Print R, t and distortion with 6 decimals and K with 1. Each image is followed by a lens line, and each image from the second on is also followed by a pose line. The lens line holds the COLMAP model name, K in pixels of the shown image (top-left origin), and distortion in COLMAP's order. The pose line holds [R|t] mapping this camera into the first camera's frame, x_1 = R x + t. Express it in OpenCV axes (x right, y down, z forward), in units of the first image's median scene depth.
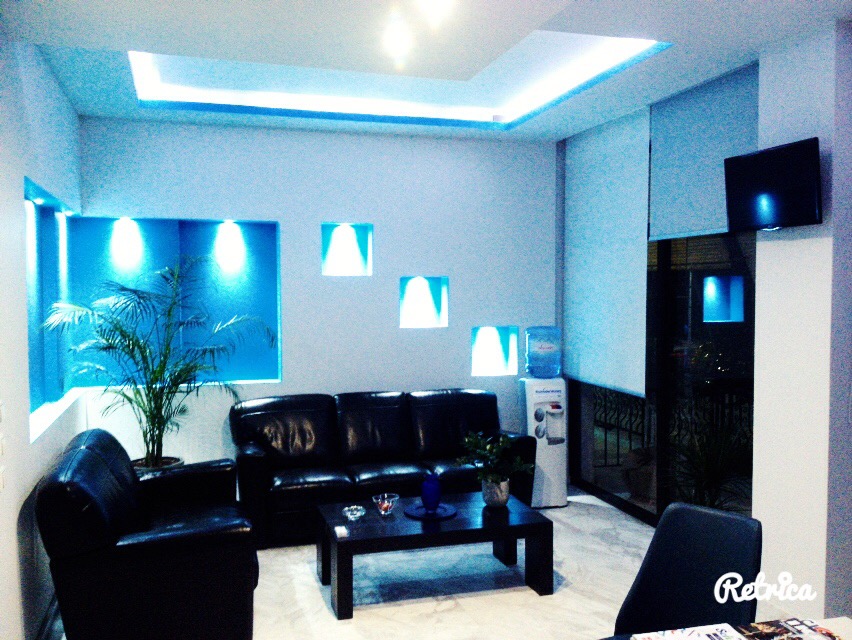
lens RADIAL K [[804.1, 0, 426.0], [0, 804.1, 320.0], [0, 0, 1]] dist [0.090992, 0.001116]
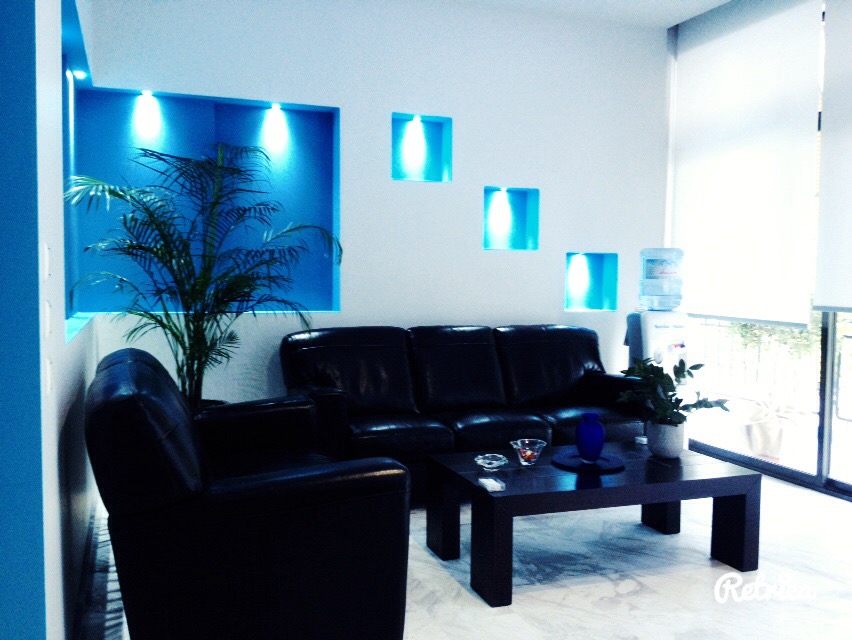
lens RADIAL K [[795.7, 0, 429.3], [0, 795.7, 324.4], [0, 0, 1]] dist [0.115978, -0.248055]
pose [[0.998191, 0.009162, 0.059414, -0.160518], [-0.010149, 0.999815, 0.016332, 0.086365], [-0.059253, -0.016905, 0.998100, 0.238938]]
